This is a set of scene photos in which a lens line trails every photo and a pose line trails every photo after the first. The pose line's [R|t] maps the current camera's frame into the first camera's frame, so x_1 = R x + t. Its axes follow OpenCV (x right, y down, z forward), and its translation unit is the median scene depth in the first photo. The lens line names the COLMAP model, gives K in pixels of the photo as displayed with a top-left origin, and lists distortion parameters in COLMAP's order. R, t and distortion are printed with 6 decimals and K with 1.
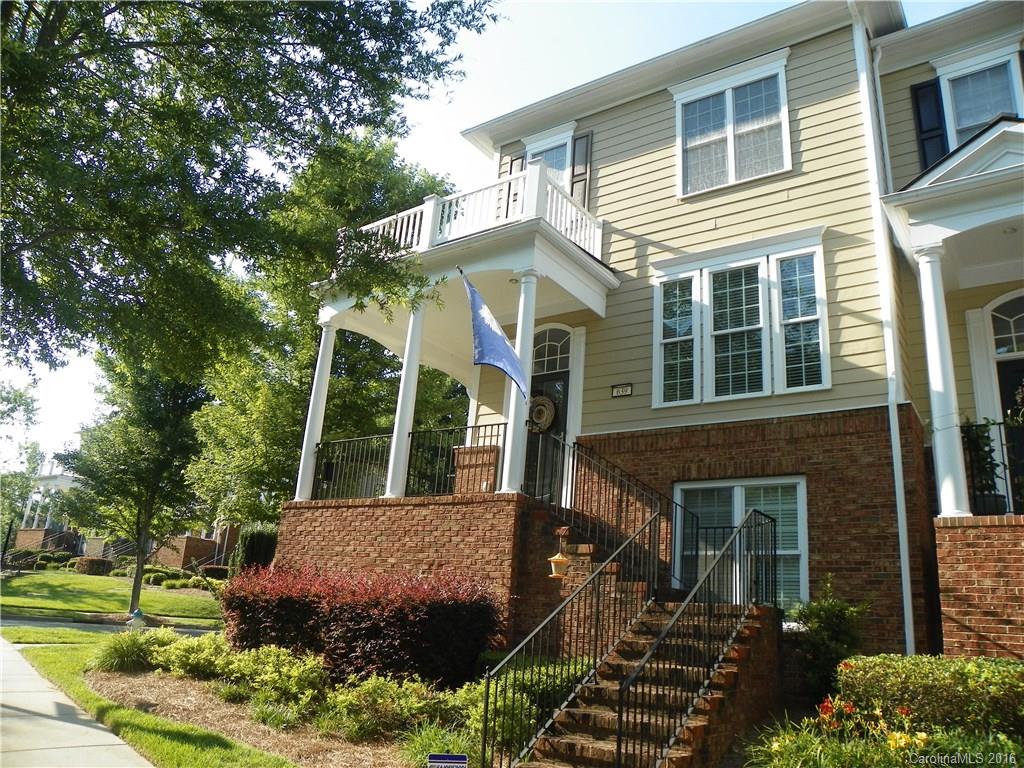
lens RADIAL K [[787.6, 0, 513.9], [0, 787.6, 382.3], [0, 0, 1]] dist [-0.083900, 0.012384]
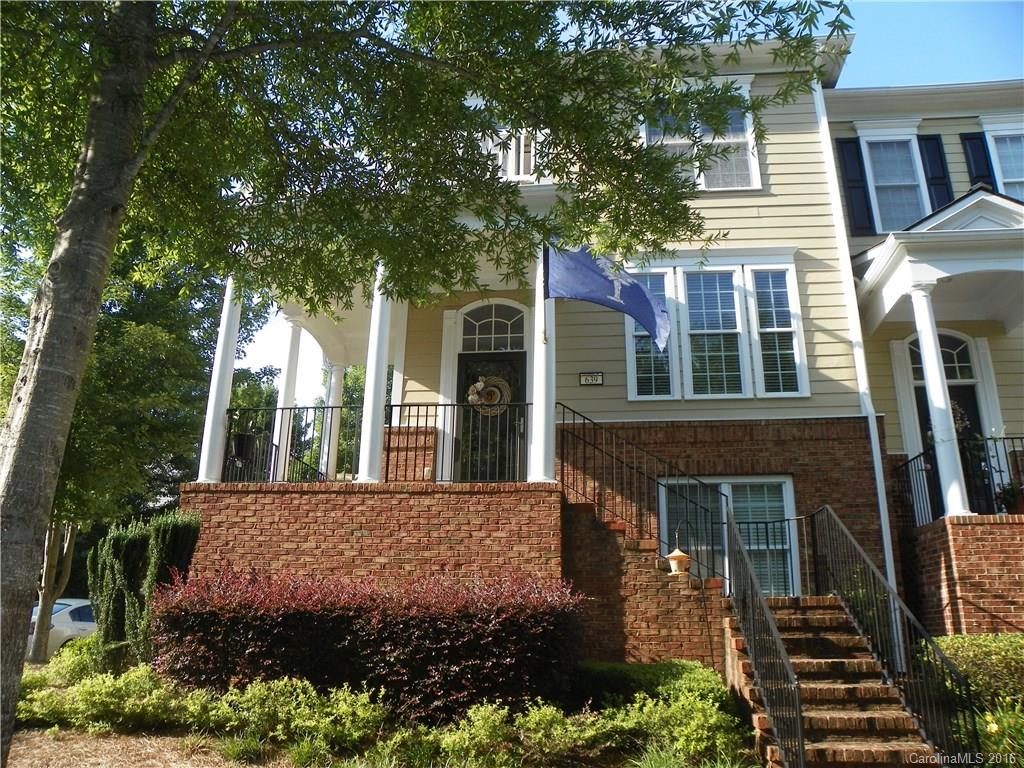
lens RADIAL K [[787.6, 0, 513.4], [0, 787.6, 382.9], [0, 0, 1]] dist [-0.083900, 0.012384]
pose [[0.869539, 0.095924, 0.484459, -0.463095], [-0.098820, 0.994912, -0.019625, 0.049106], [-0.483877, -0.030810, 0.874594, 0.238560]]
